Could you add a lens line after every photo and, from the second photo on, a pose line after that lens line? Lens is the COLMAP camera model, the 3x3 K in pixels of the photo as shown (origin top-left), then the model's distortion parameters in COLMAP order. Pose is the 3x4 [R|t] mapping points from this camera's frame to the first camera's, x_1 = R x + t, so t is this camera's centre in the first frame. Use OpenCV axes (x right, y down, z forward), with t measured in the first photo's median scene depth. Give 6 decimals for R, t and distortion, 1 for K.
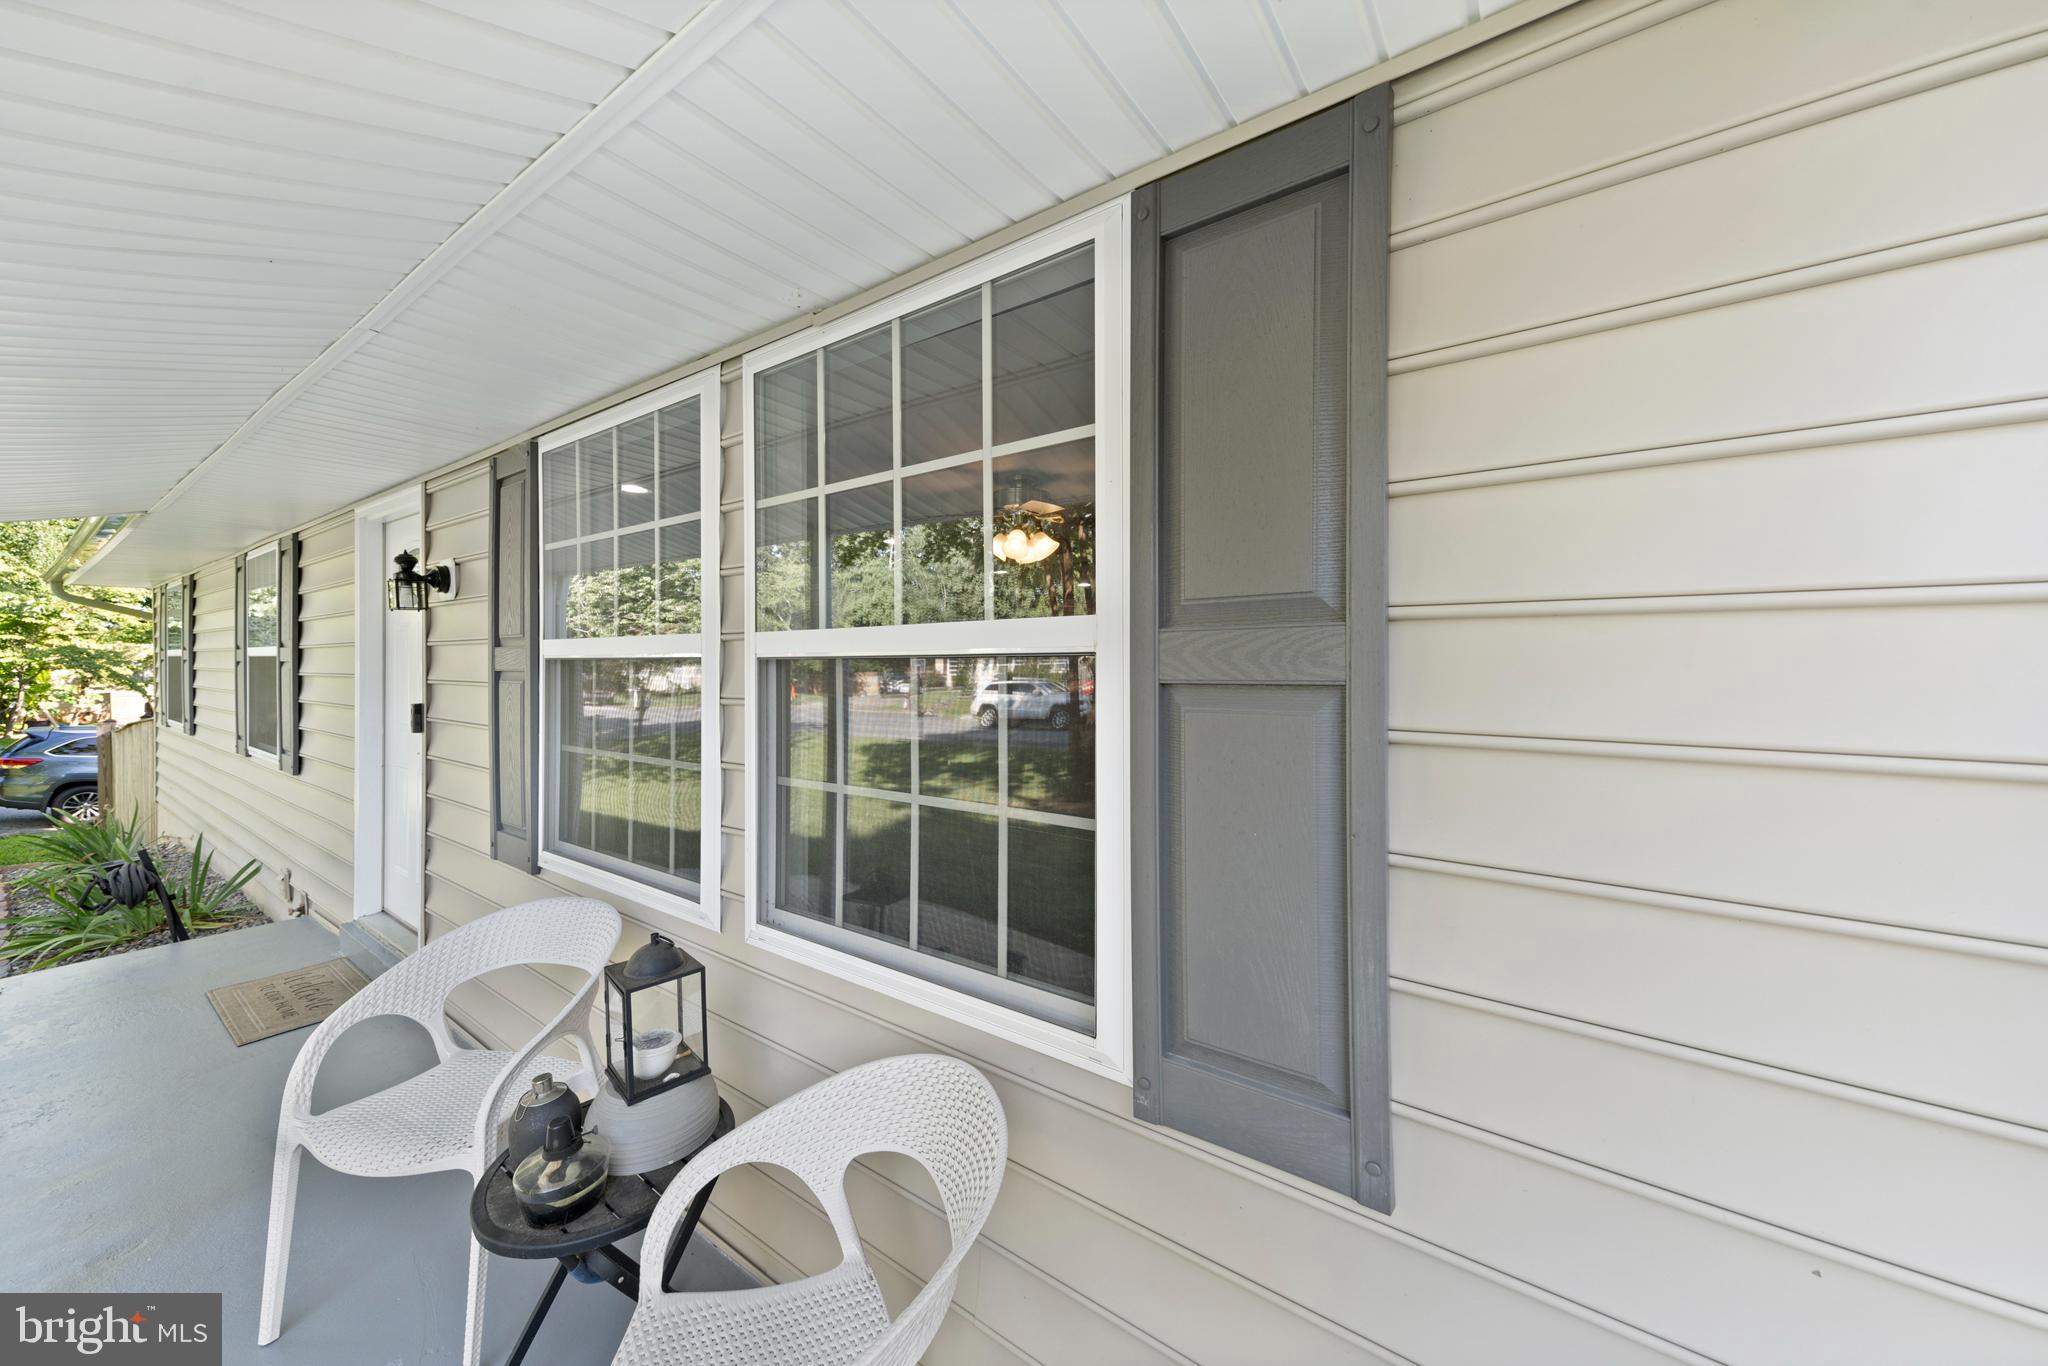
lens RADIAL K [[734.2, 0, 1021.0], [0, 734.2, 670.8], [0, 0, 1]] dist [0.017625, 0.000026]
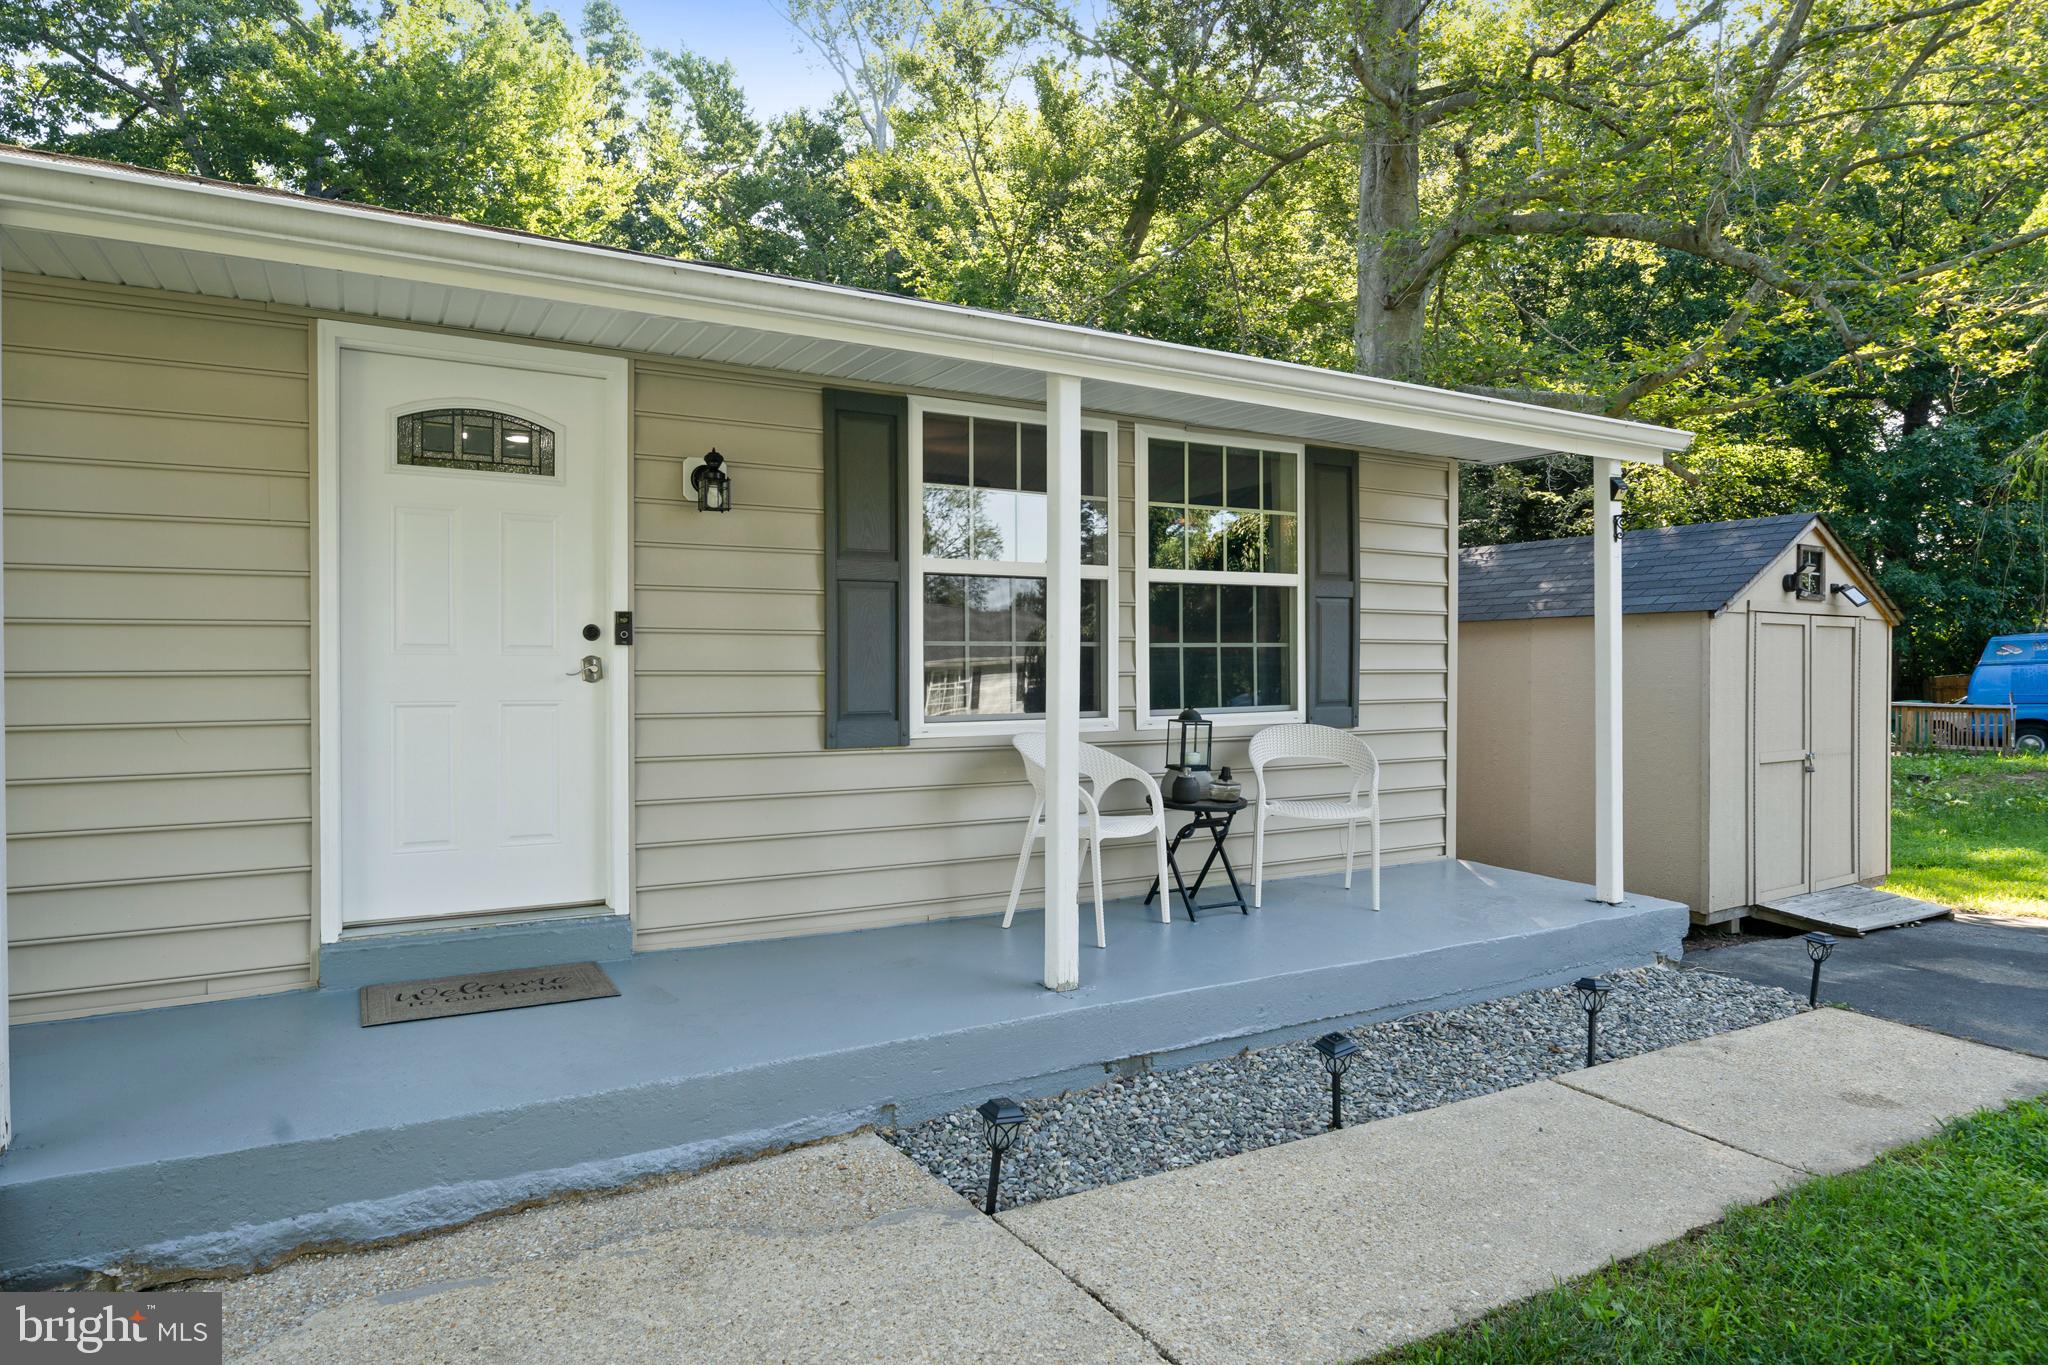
lens RADIAL K [[1188.8, 0, 1024.0], [0, 1188.8, 682.5], [0, 0, 1]] dist [-0.015839, -0.003828]
pose [[0.395567, -0.015607, 0.918304, -4.694562], [0.010715, 0.999866, 0.012378, 0.288457], [-0.918374, 0.004944, 0.395682, 0.076405]]
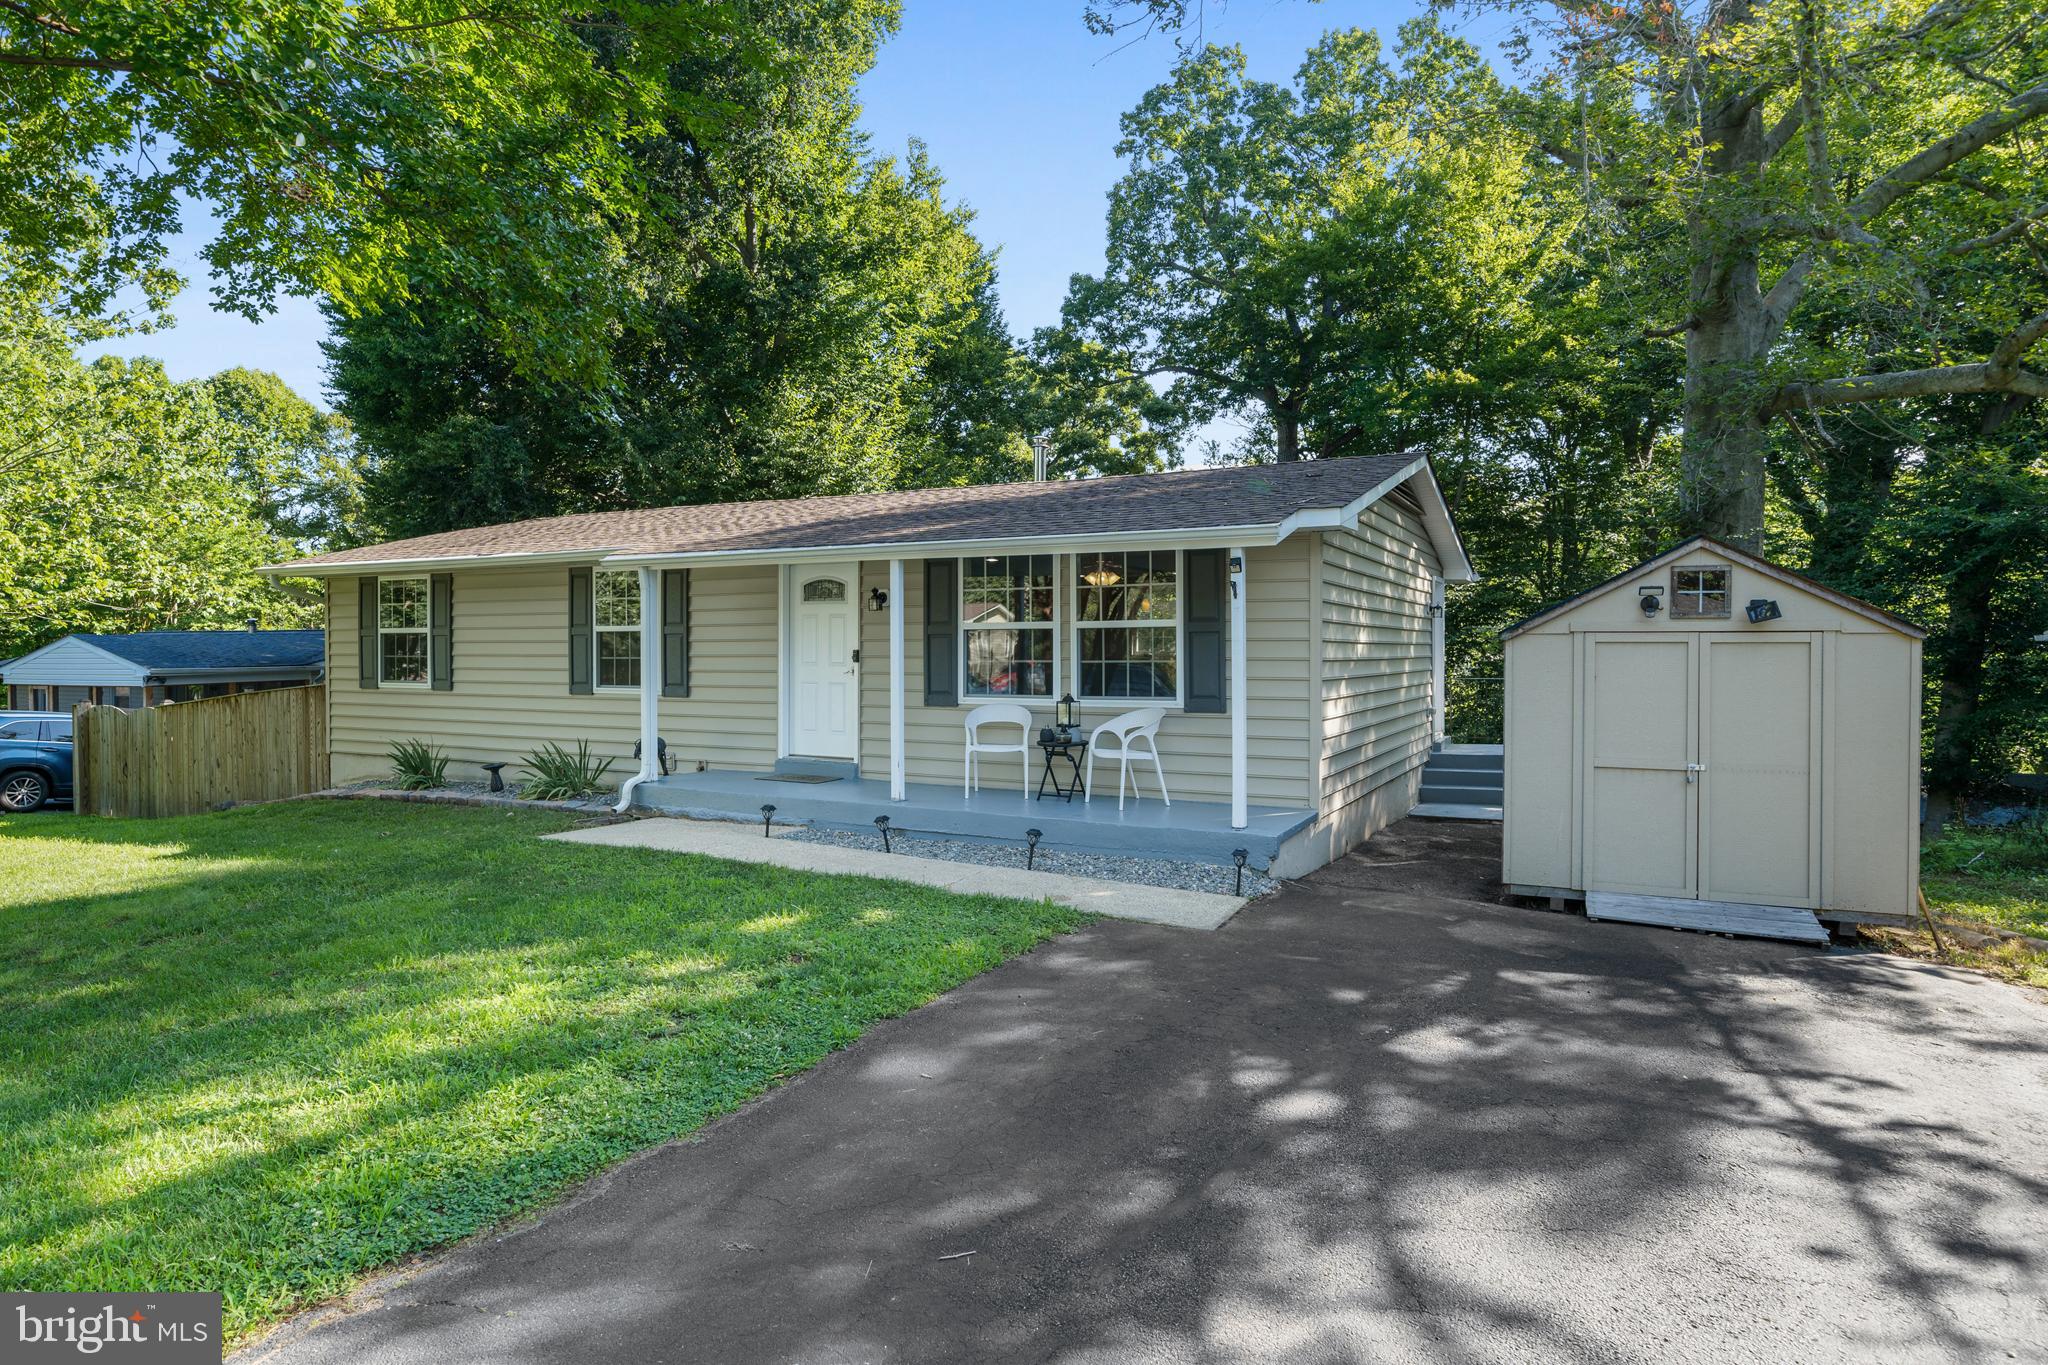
lens RADIAL K [[1188.8, 0, 1024.0], [0, 1188.8, 682.5], [0, 0, 1]] dist [-0.015839, -0.003828]
pose [[0.988514, -0.002530, 0.151108, -2.117636], [0.000512, 0.999910, 0.013393, 0.243444], [-0.151128, -0.013162, 0.988427, -6.768485]]
